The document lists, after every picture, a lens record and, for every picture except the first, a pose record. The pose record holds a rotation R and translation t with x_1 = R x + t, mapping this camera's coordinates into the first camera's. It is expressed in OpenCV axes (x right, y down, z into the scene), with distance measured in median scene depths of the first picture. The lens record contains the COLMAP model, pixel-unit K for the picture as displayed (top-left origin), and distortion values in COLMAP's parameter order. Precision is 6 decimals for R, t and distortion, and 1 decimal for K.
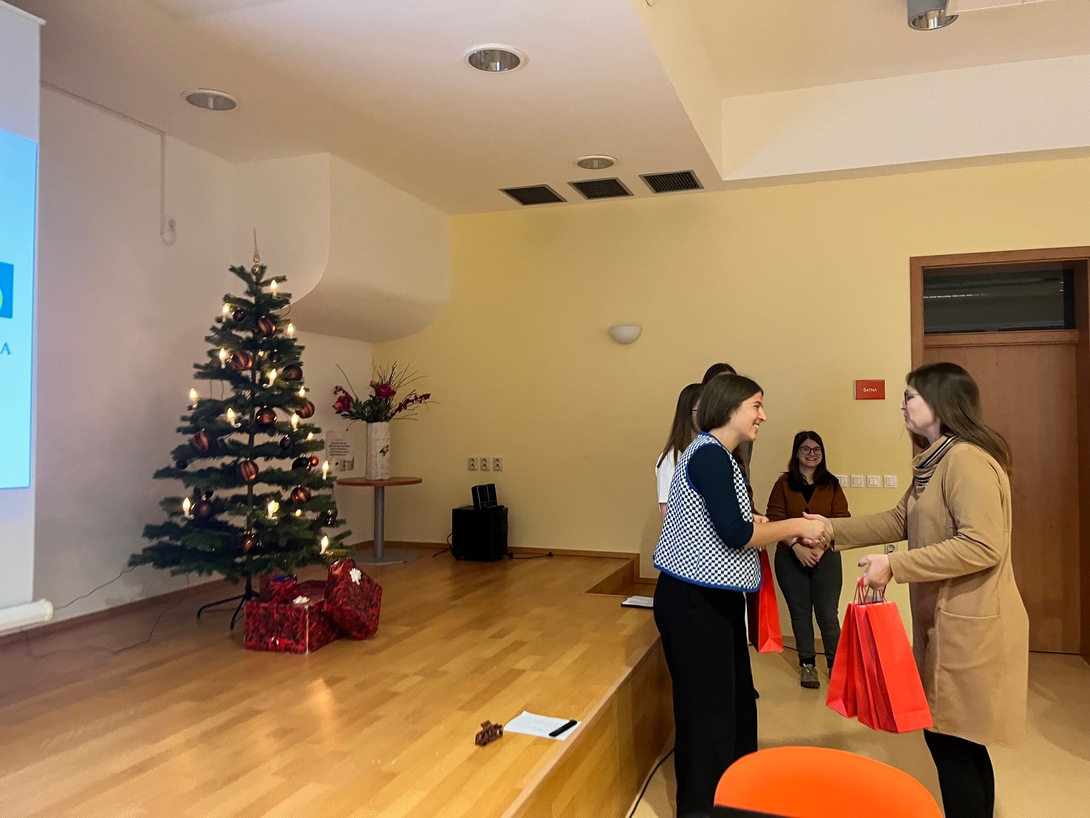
lens RADIAL K [[841.4, 0, 545.0], [0, 841.4, 409.0], [0, 0, 1]] dist [0.031002, -0.000466]
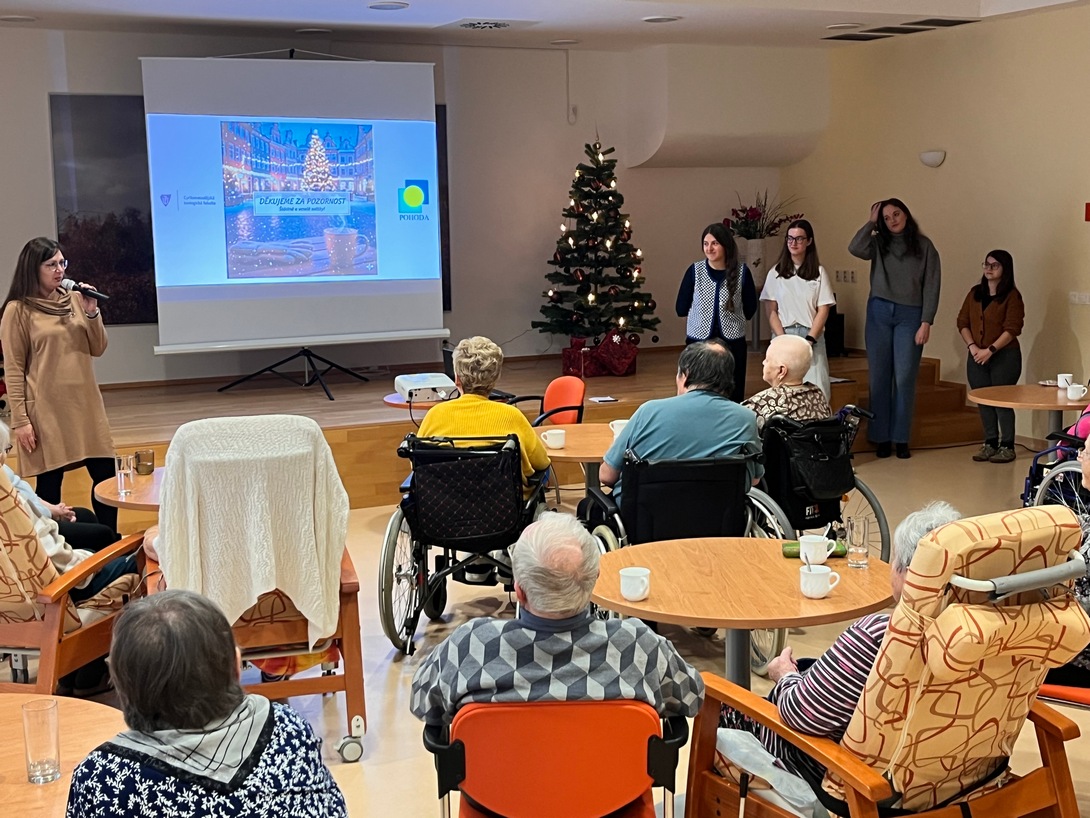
lens RADIAL K [[1432.1, 0, 545.0], [0, 1432.1, 409.0], [0, 0, 1]] dist [0.140596, -0.399620]
pose [[0.718715, 0.081578, -0.690503, 1.338304], [0.025471, 0.989338, 0.143395, -0.061531], [0.694838, -0.120648, 0.708974, -0.918298]]
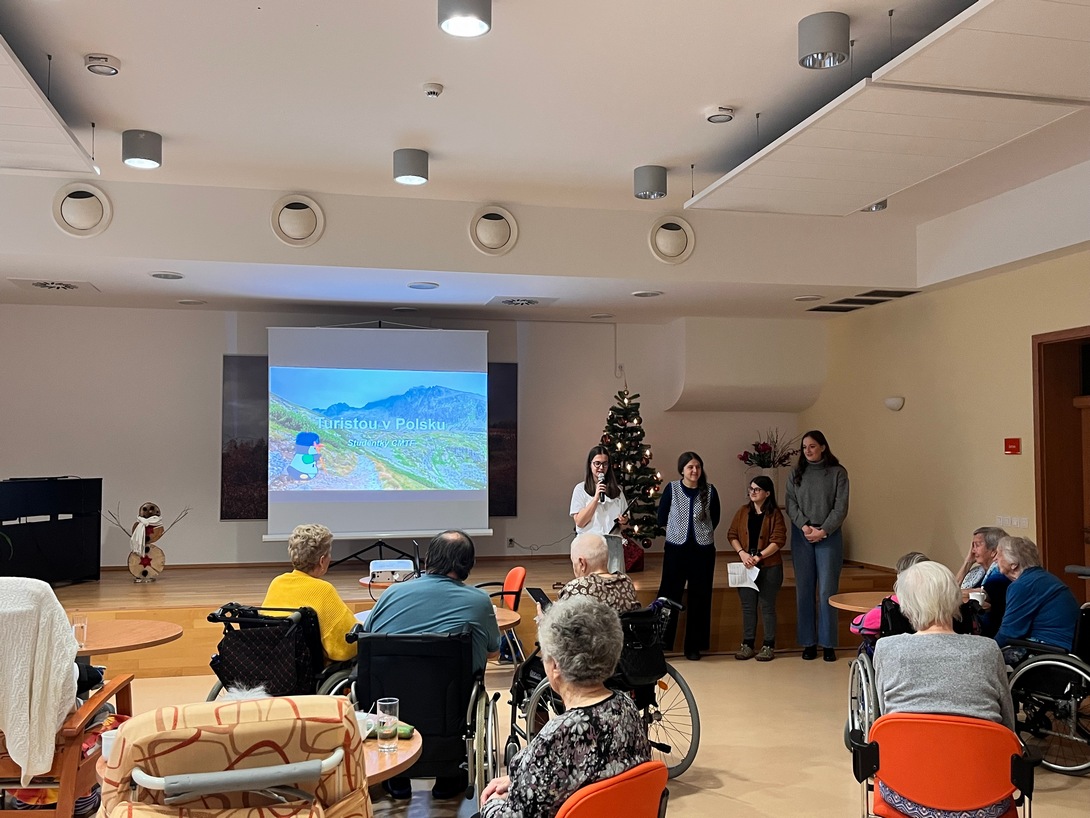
lens RADIAL K [[1019.5, 0, 535.7], [0, 1019.5, 415.0], [0, 0, 1]] dist [0.087725, -0.180965]
pose [[0.537751, -0.038771, -0.842212, 1.462055], [0.010209, 0.999168, -0.039478, -0.015315], [0.843042, 0.012632, 0.537700, -0.448198]]
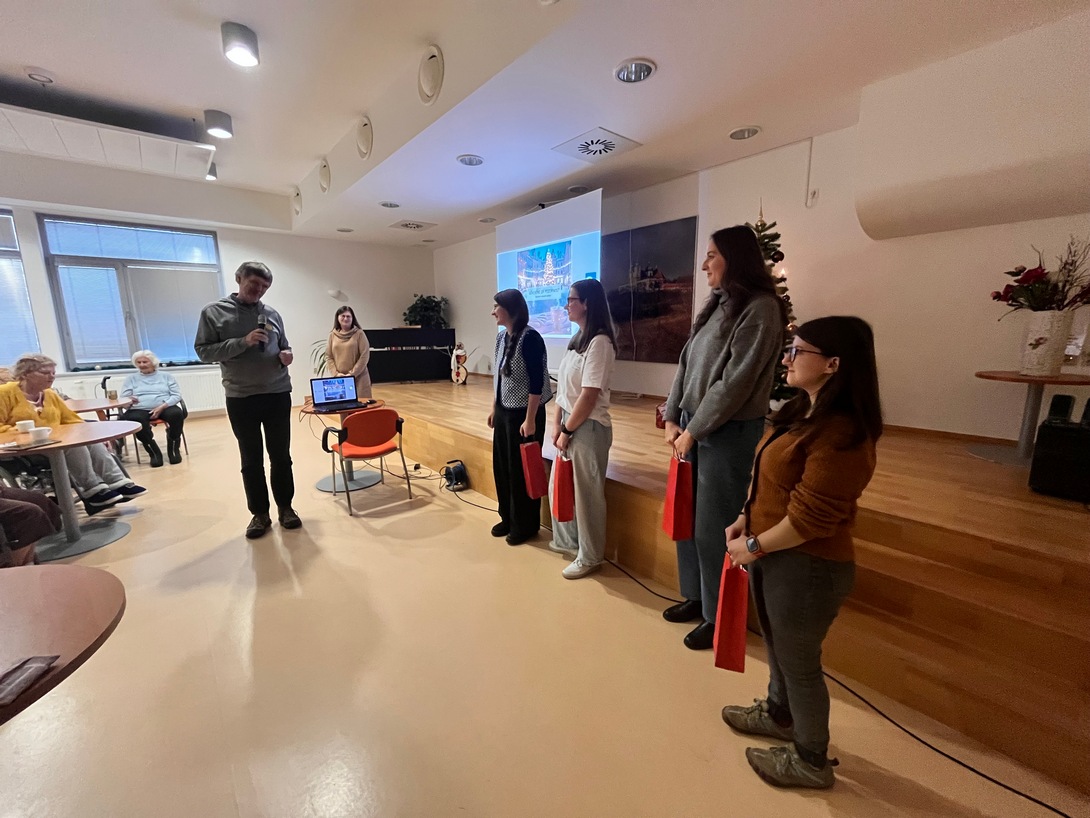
lens RADIAL K [[440.4, 0, 545.0], [0, 440.4, 409.0], [0, 0, 1]] dist [0.000385, 0.000038]
pose [[-0.481901, 0.163921, -0.860756, 0.616976], [0.020201, 0.984163, 0.176112, 0.031356], [0.875993, 0.067481, -0.477581, 0.979466]]
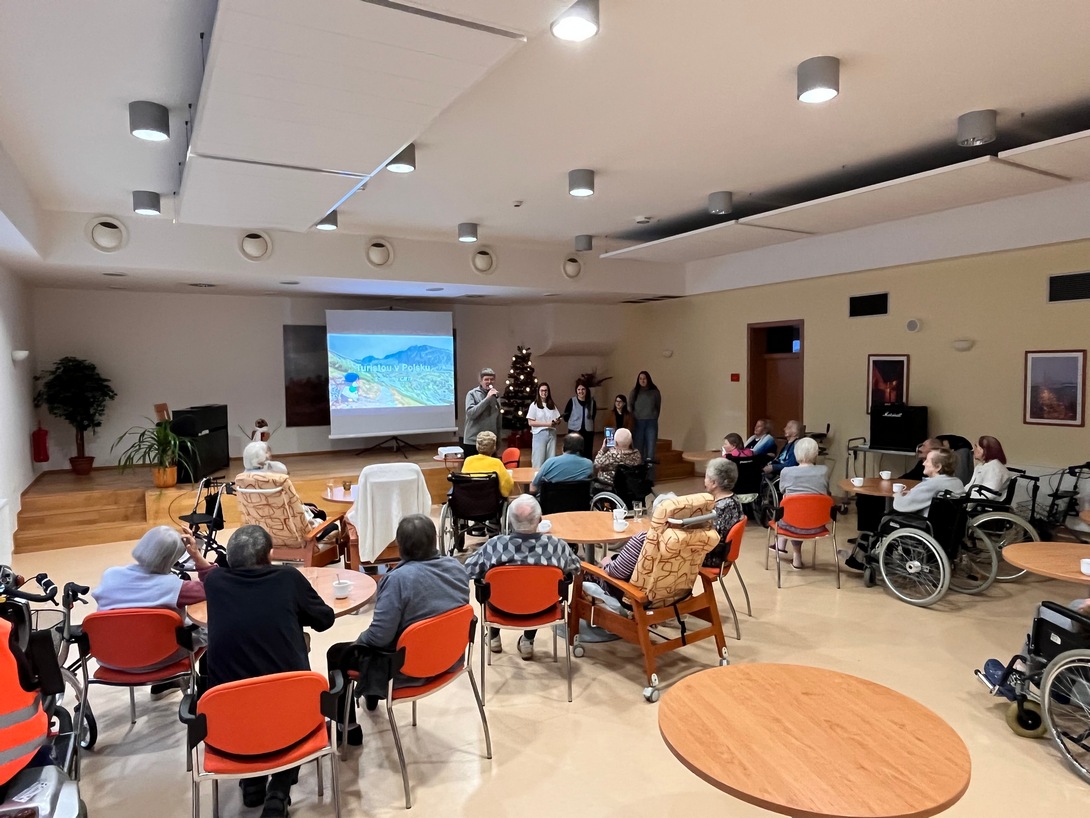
lens RADIAL K [[687.4, 0, 527.6], [0, 687.4, 410.3], [0, 0, 1]] dist [-0.002100, -0.000106]
pose [[0.754782, 0.026498, -0.655441, 1.444458], [0.022659, 0.997534, 0.066421, -0.082291], [0.655585, -0.064985, 0.752320, -1.076766]]
